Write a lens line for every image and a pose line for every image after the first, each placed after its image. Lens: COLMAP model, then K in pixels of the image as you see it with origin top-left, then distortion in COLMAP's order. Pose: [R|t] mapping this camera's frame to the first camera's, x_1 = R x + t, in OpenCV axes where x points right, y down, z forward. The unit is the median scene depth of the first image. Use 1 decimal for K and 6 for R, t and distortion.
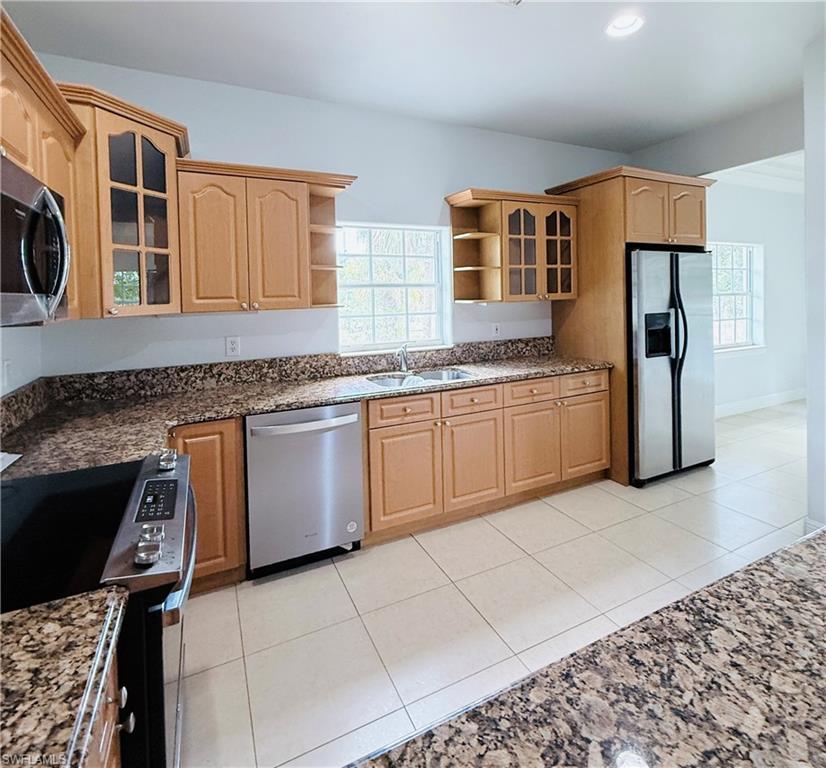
lens RADIAL K [[446.1, 0, 416.8], [0, 446.1, 299.1], [0, 0, 1]] dist [0.000952, -0.000154]
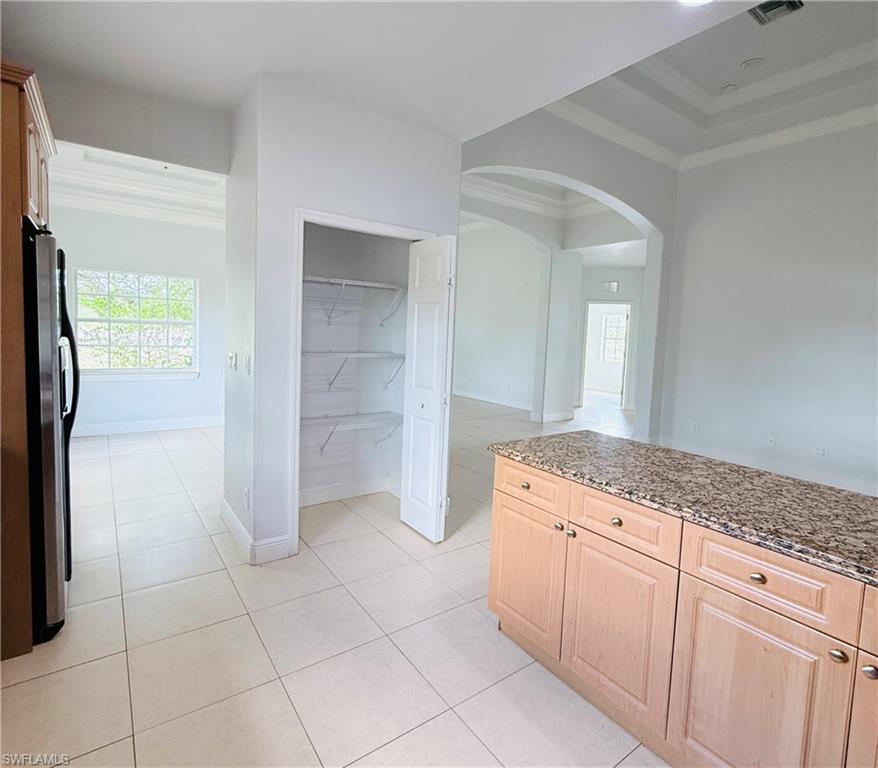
lens RADIAL K [[463.8, 0, 437.4], [0, 463.8, 378.3], [0, 0, 1]] dist [-0.001044, -0.000760]
pose [[-0.166342, -0.083706, 0.982509, -0.847406], [-0.015896, 0.996489, 0.082206, 0.041003], [-0.985940, -0.001944, -0.167088, 2.784248]]
